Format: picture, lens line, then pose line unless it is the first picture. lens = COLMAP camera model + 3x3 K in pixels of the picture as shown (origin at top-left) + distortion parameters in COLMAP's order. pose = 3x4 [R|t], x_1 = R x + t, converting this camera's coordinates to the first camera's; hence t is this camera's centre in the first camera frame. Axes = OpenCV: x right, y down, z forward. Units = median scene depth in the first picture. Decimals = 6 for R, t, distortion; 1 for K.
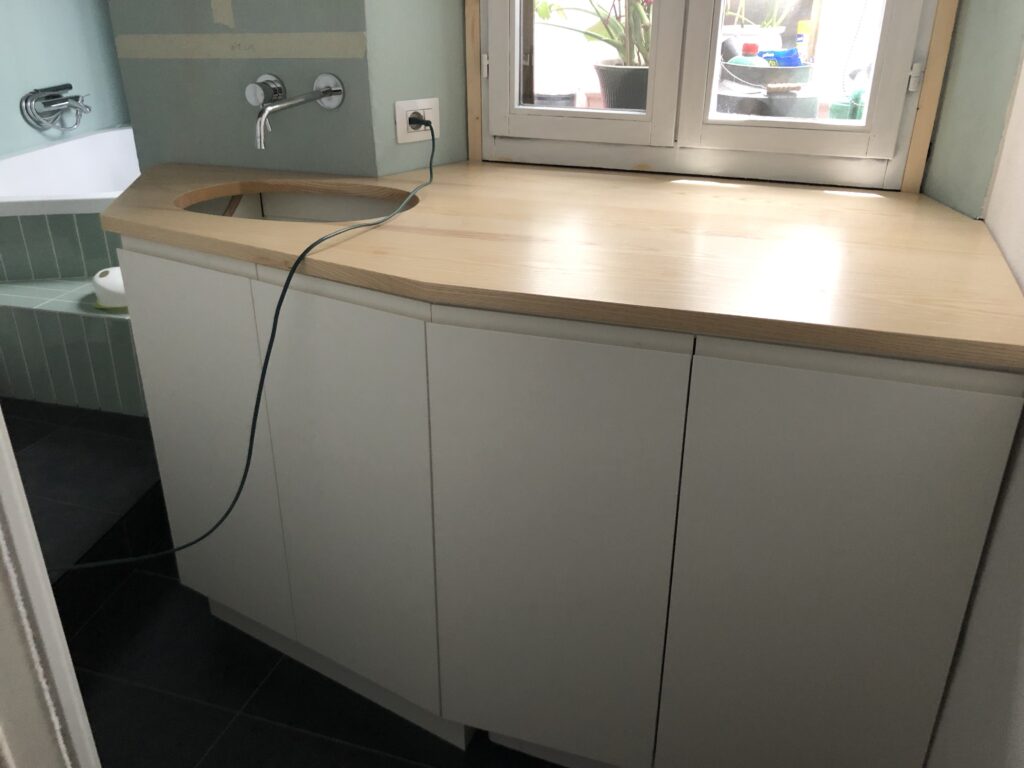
lens RADIAL K [[846.5, 0, 512.0], [0, 846.5, 384.0], [0, 0, 1]] dist [0.006767, 0.009491]
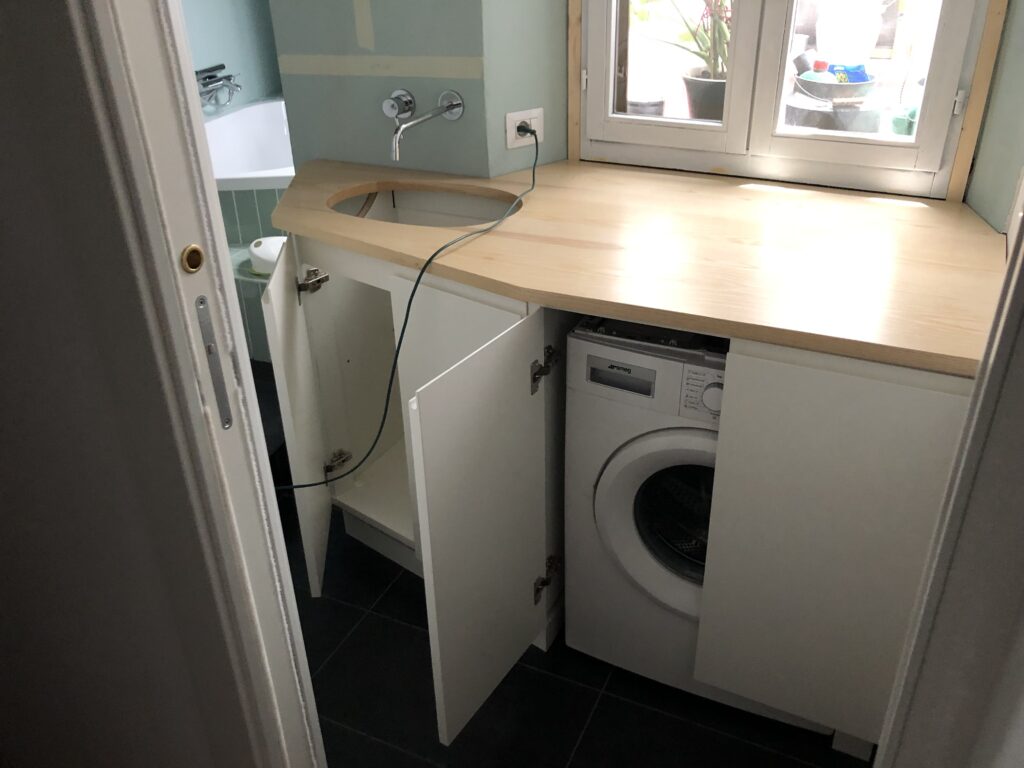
lens RADIAL K [[846.5, 0, 512.0], [0, 846.5, 384.0], [0, 0, 1]] dist [0.006767, 0.009491]
pose [[0.991549, 0.037035, -0.124334, 0.030567], [-0.028707, 0.997264, 0.068115, -0.038340], [0.126516, -0.063970, 0.989900, -0.188583]]
